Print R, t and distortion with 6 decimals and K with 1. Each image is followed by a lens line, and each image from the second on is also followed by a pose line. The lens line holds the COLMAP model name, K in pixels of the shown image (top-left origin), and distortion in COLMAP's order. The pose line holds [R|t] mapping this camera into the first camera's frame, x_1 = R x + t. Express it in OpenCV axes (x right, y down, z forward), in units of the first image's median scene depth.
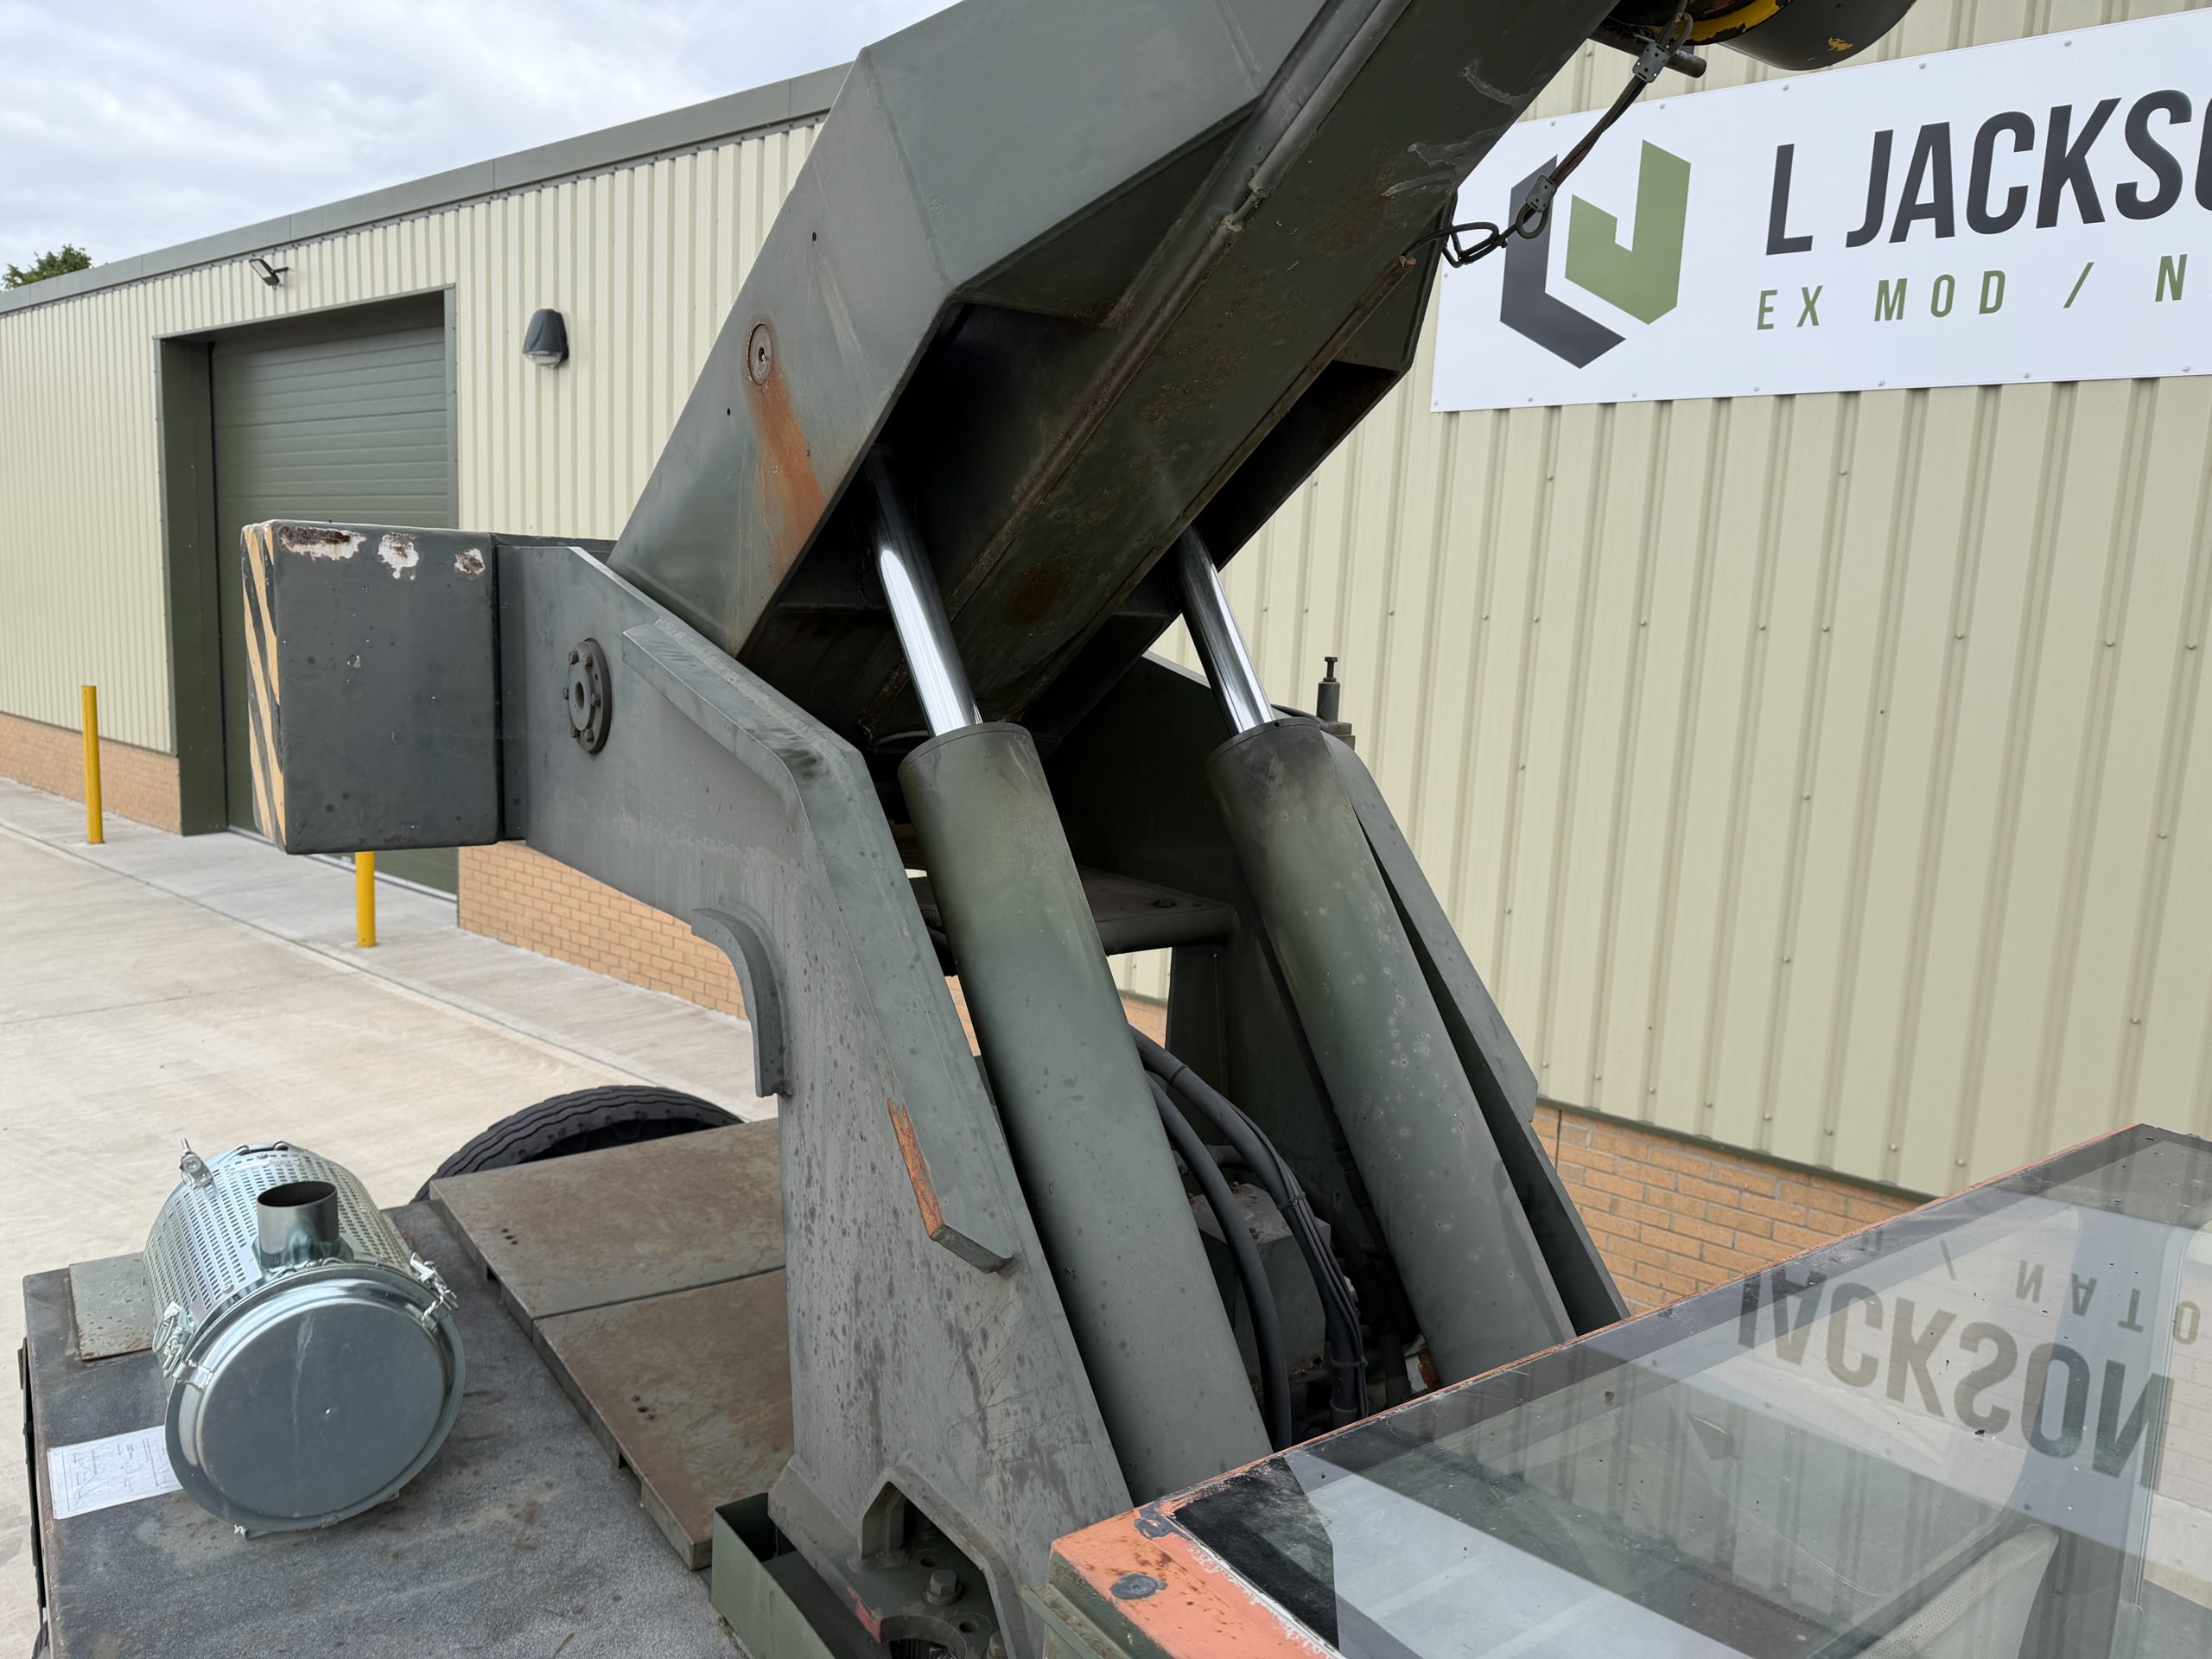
lens RADIAL K [[1571.8, 0, 1081.1], [0, 1571.8, 842.9], [0, 0, 1]] dist [0.006681, -0.005757]
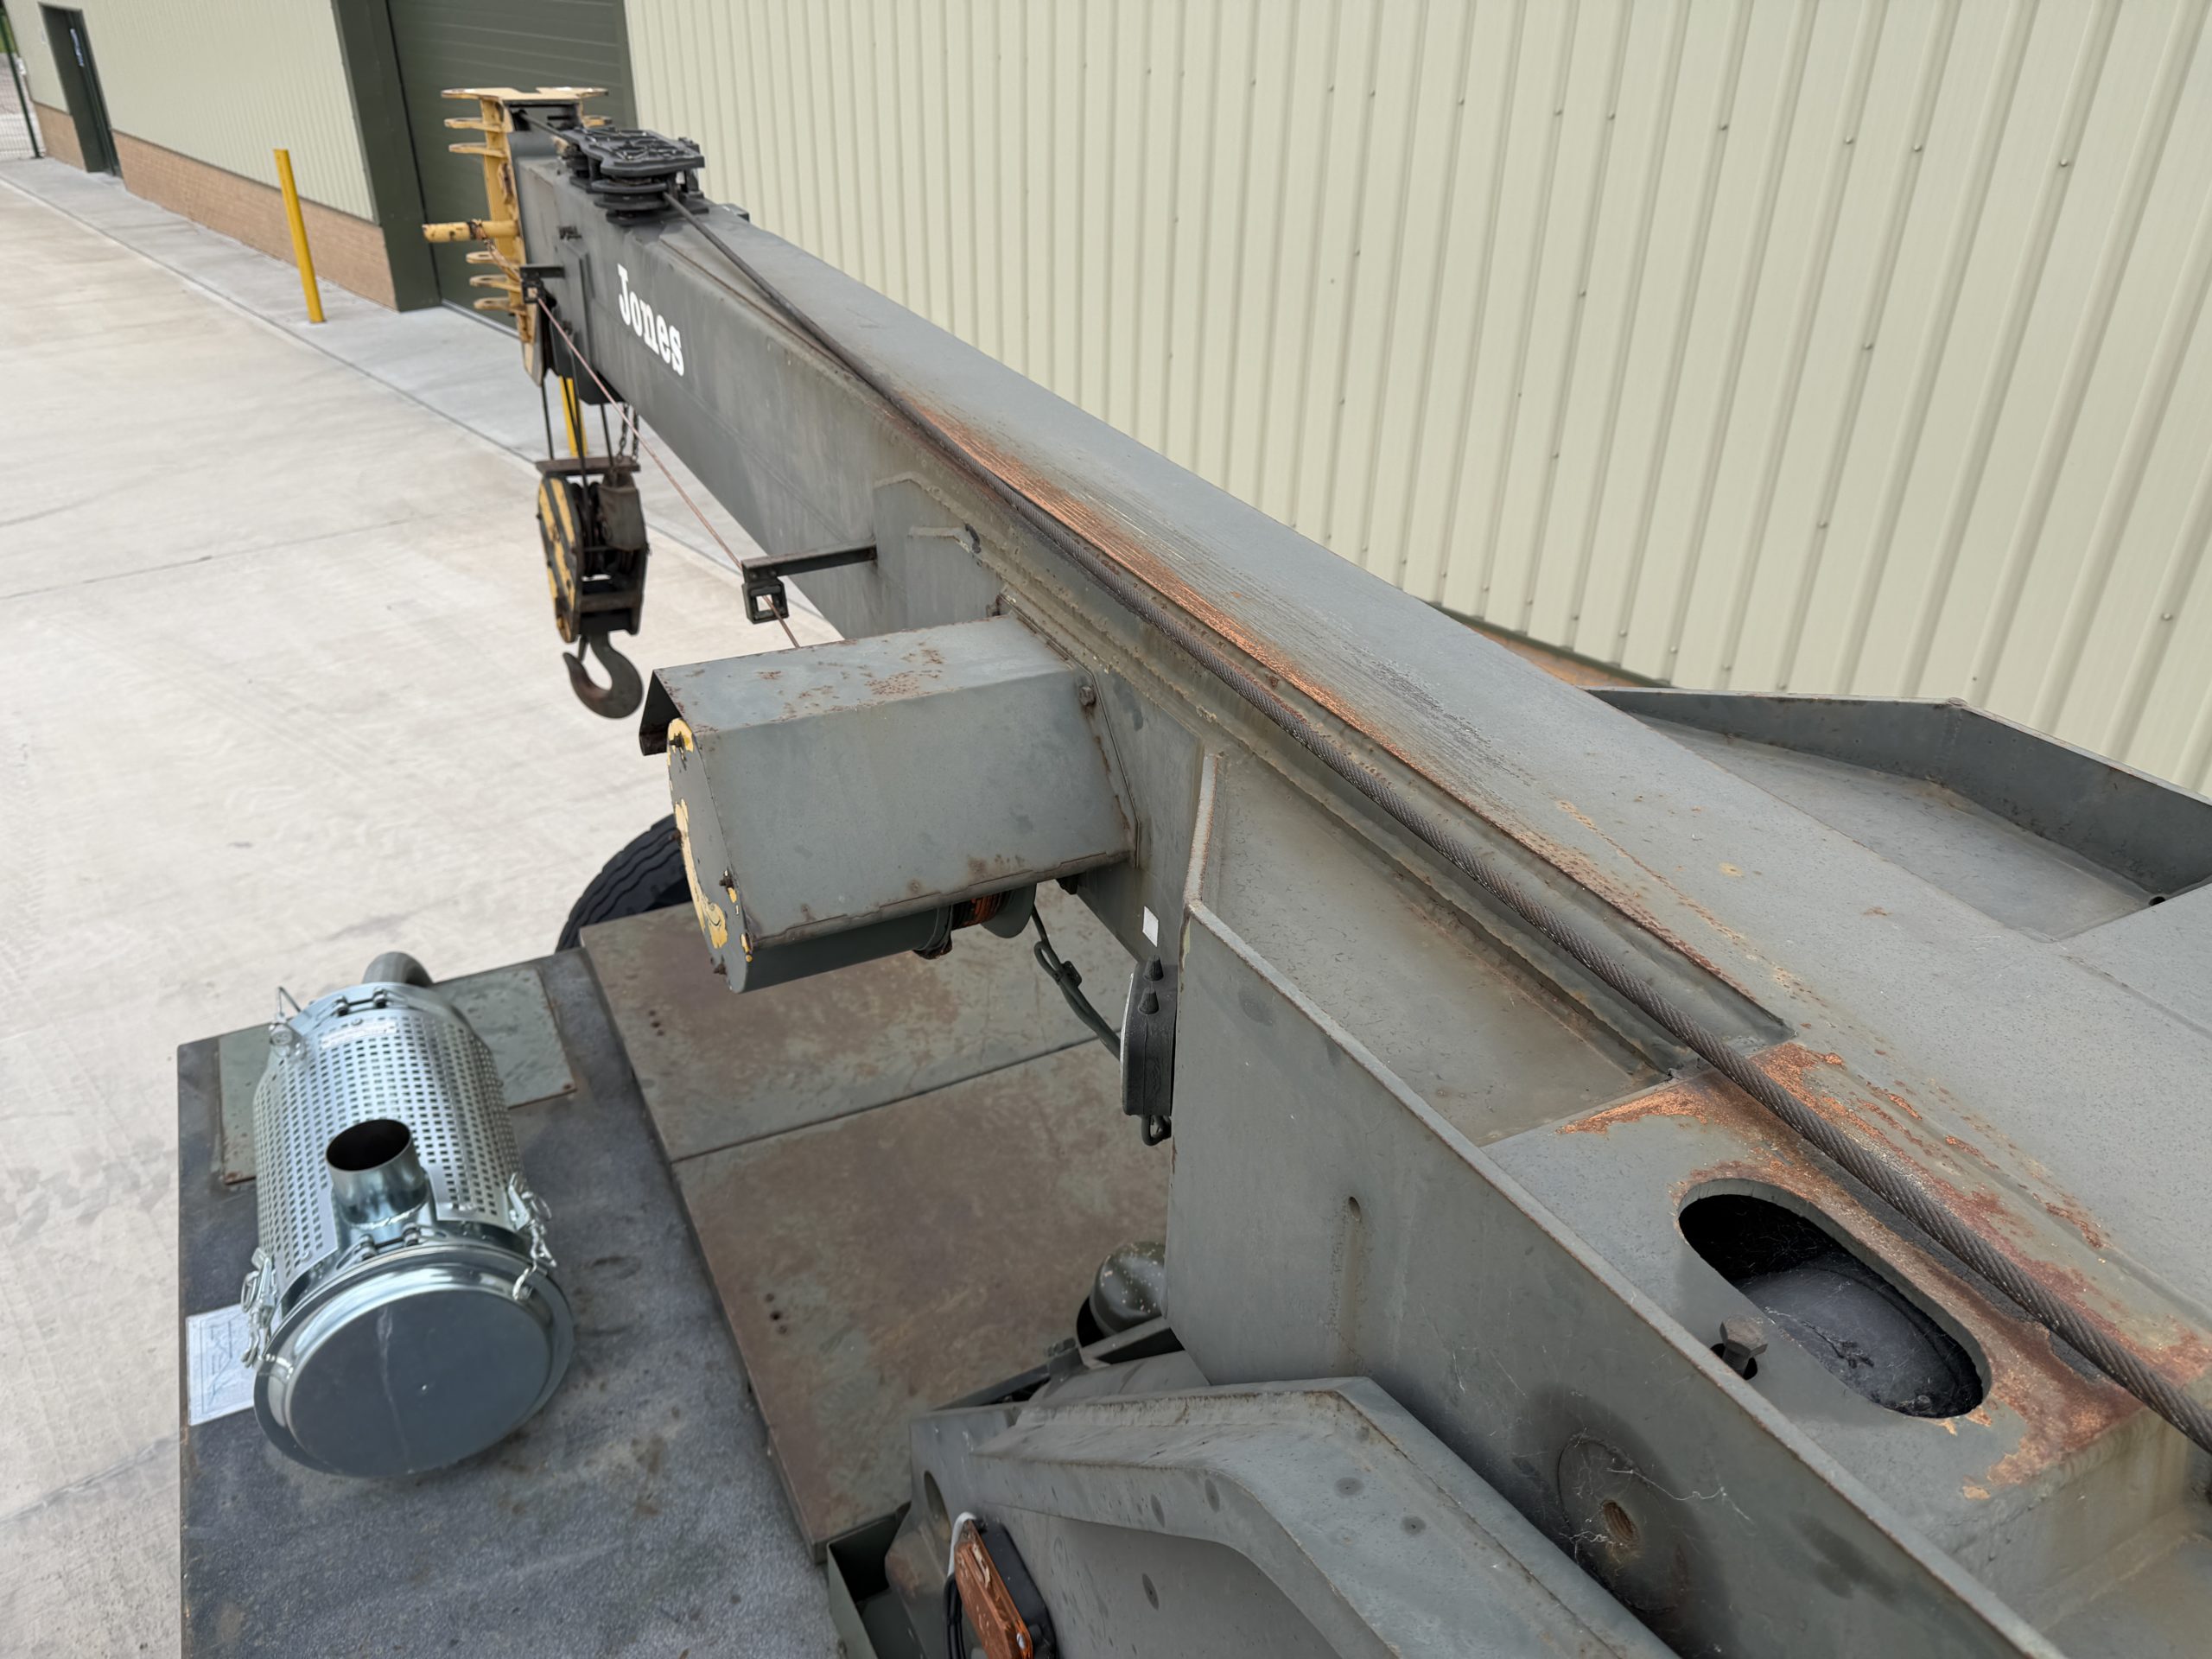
lens RADIAL K [[1571.8, 0, 1081.1], [0, 1571.8, 842.9], [0, 0, 1]] dist [0.006681, -0.005757]
pose [[0.988809, 0.042458, -0.143015, 0.018628], [0.010524, 0.936406, 0.350760, -0.218879], [0.148813, -0.348340, 0.925480, 0.266279]]
